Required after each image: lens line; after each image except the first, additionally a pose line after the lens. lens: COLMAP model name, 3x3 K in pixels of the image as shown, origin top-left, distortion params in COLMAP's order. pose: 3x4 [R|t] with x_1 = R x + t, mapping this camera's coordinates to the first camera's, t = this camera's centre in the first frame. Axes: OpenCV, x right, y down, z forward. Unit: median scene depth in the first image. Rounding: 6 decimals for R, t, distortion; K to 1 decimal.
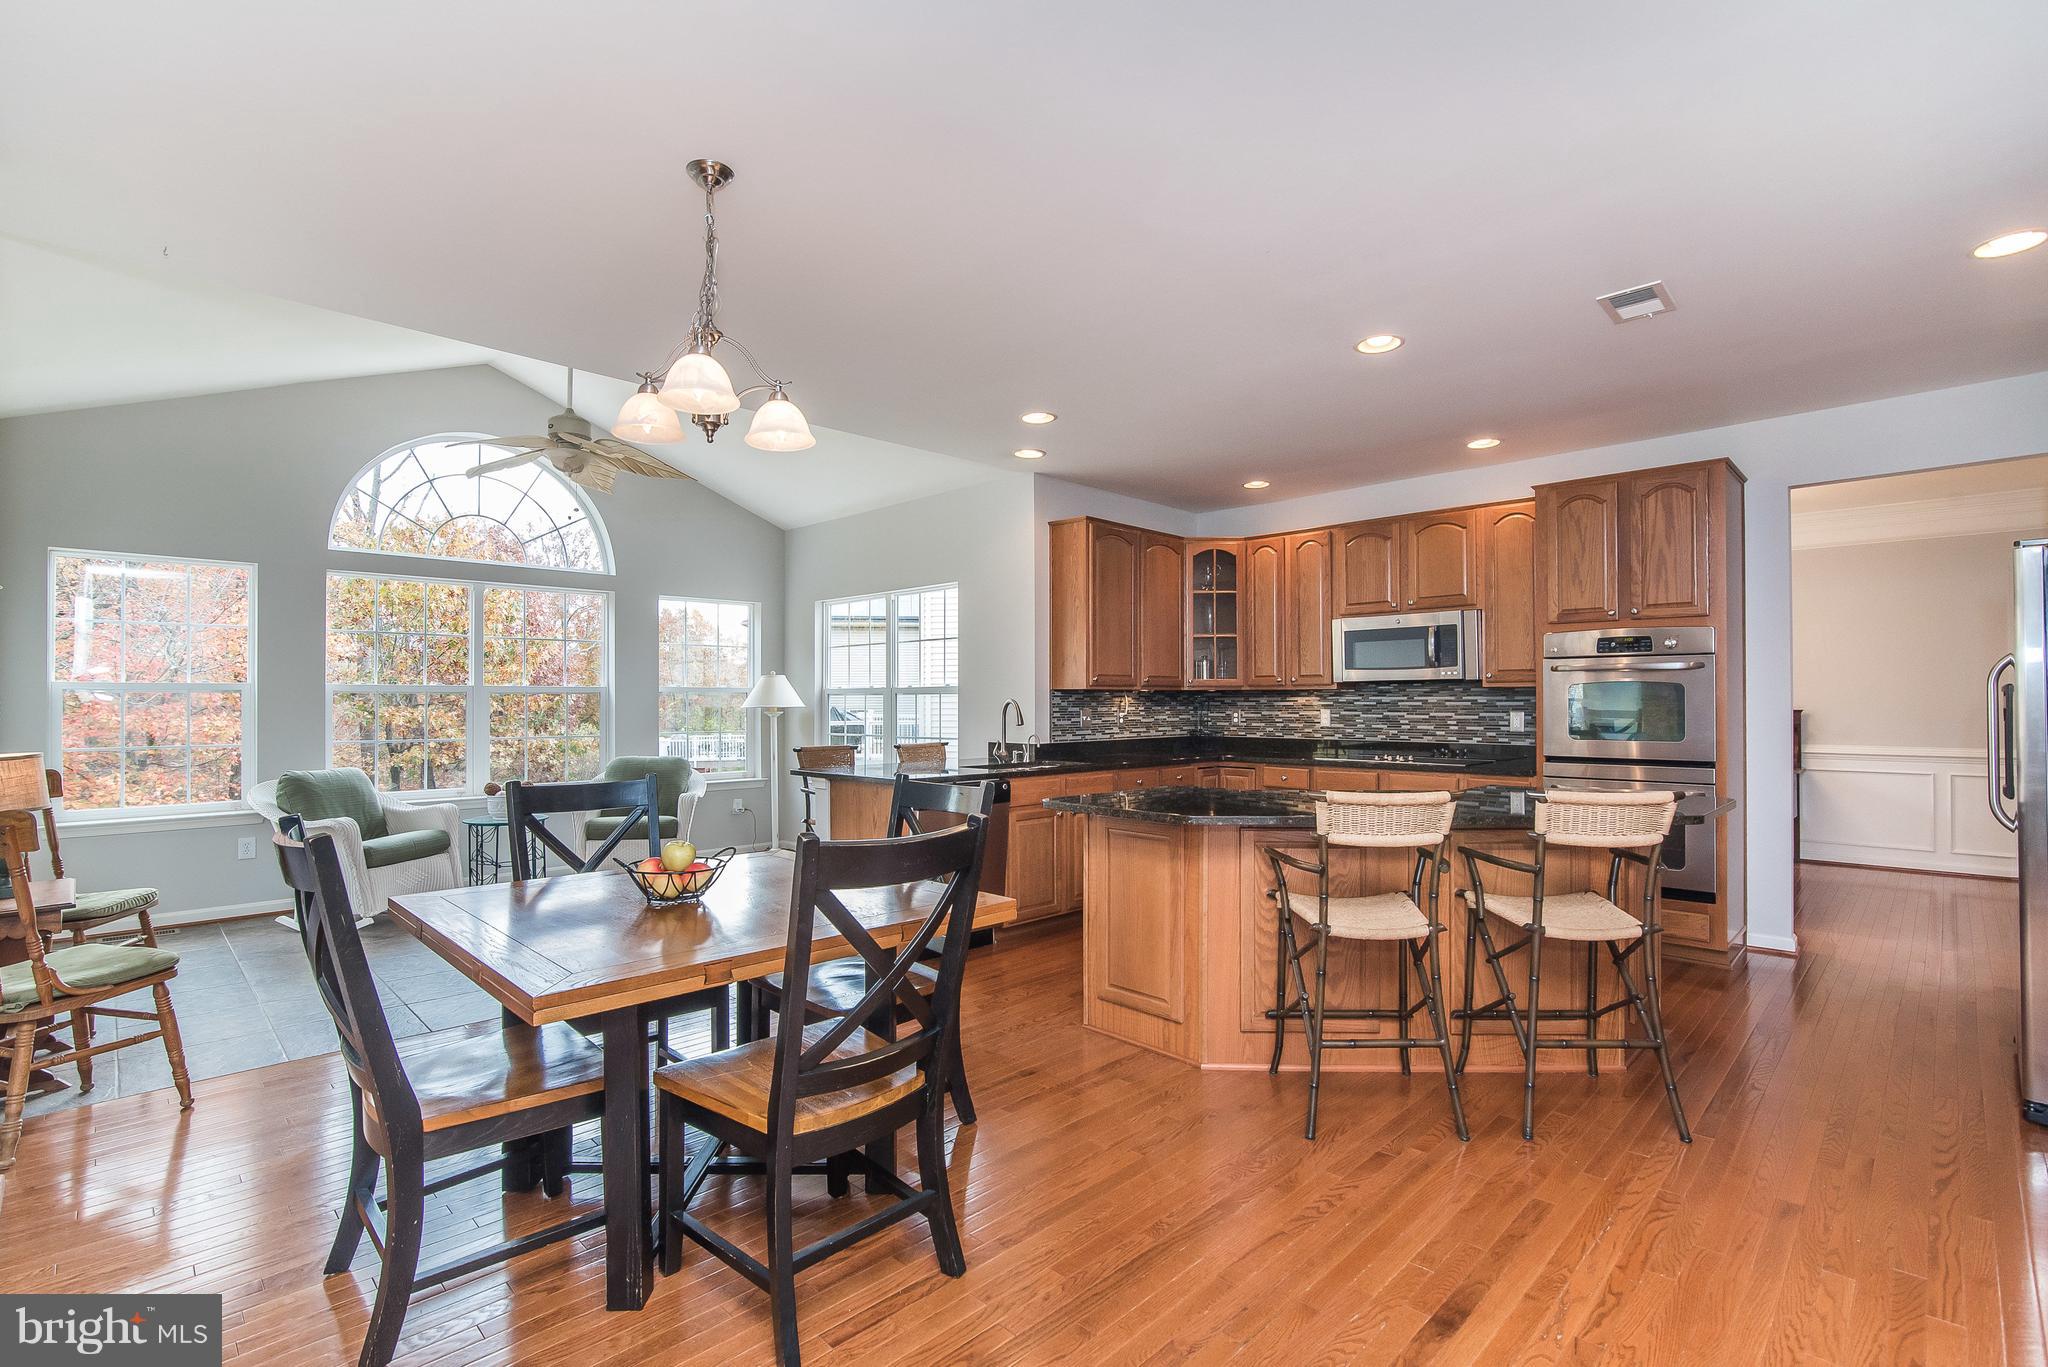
lens RADIAL K [[939.9, 0, 1024.6], [0, 939.9, 694.4], [0, 0, 1]] dist [-0.018327, 0.001835]
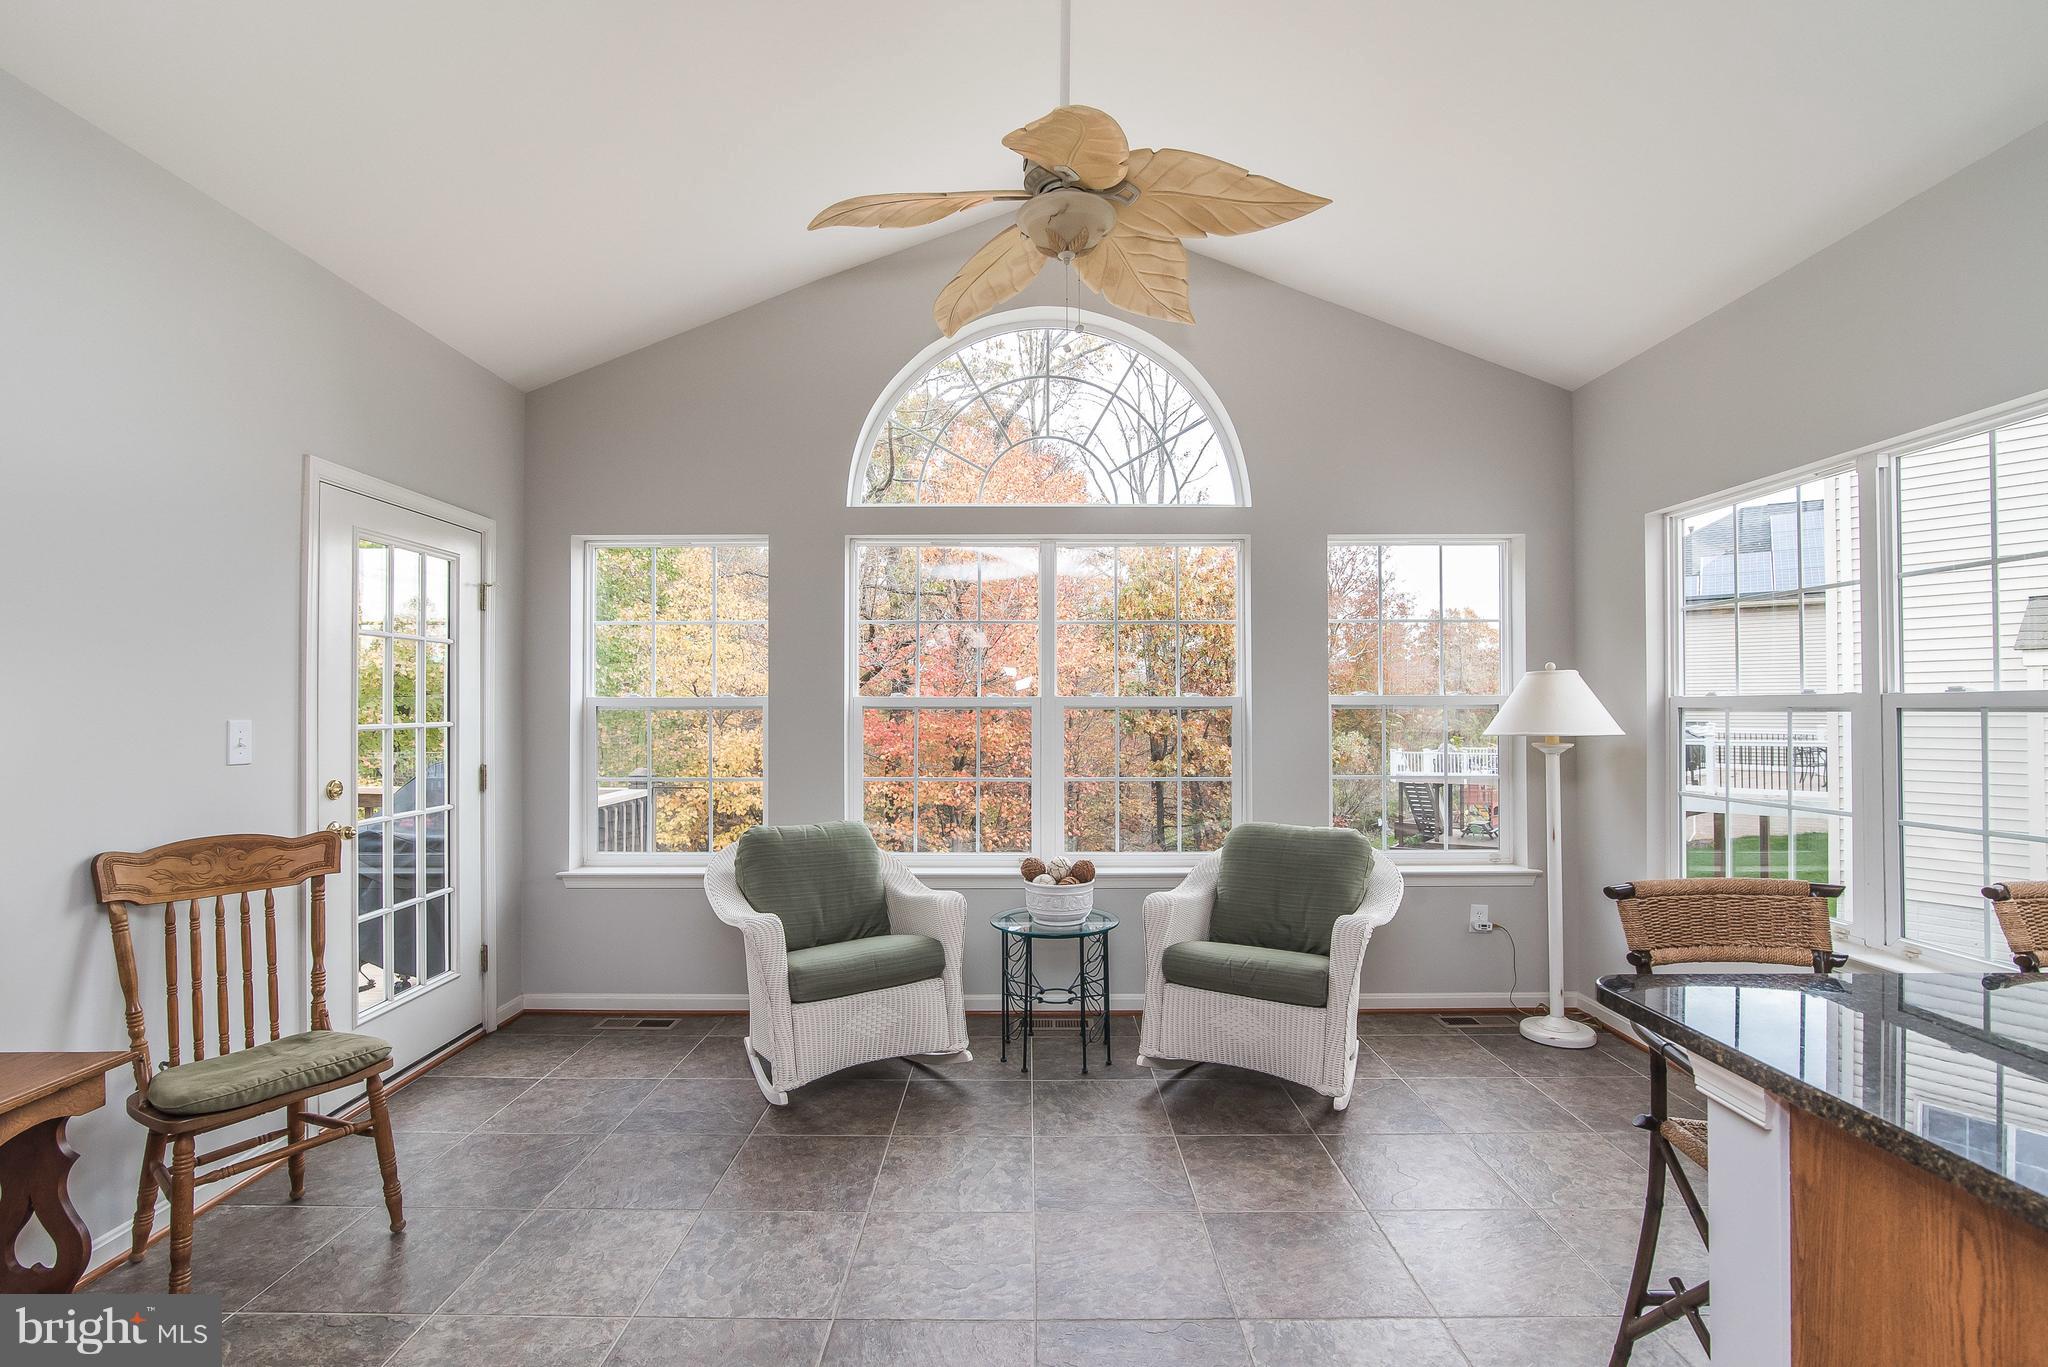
lens RADIAL K [[939.9, 0, 1024.6], [0, 939.9, 694.4], [0, 0, 1]] dist [-0.018327, 0.001835]
pose [[0.707311, -0.008921, -0.706846, -0.145670], [0.004263, 0.999956, -0.008355, -0.006260], [0.706889, 0.002896, 0.707318, 0.574415]]
